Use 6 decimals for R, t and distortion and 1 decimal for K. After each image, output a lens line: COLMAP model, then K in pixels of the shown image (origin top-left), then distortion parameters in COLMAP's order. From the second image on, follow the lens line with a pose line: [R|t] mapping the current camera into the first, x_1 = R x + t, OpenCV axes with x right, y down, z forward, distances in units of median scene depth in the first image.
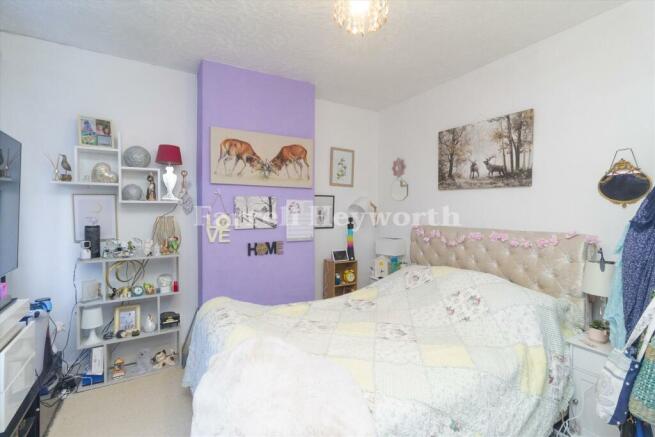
lens RADIAL K [[303.1, 0, 327.5], [0, 303.1, 218.5], [0, 0, 1]] dist [0.000586, 0.000506]
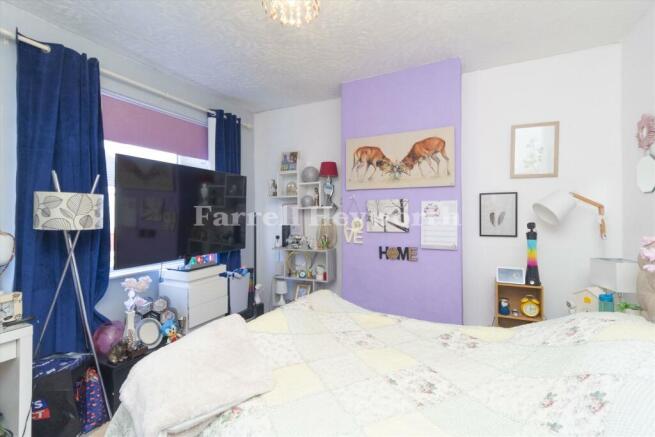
lens RADIAL K [[303.1, 0, 327.5], [0, 303.1, 218.5], [0, 0, 1]] dist [0.000586, 0.000506]
pose [[0.558513, 0.004567, -0.829483, 0.478111], [-0.014028, 0.999894, -0.003940, -0.004271], [0.829377, 0.013836, 0.558518, 0.289972]]
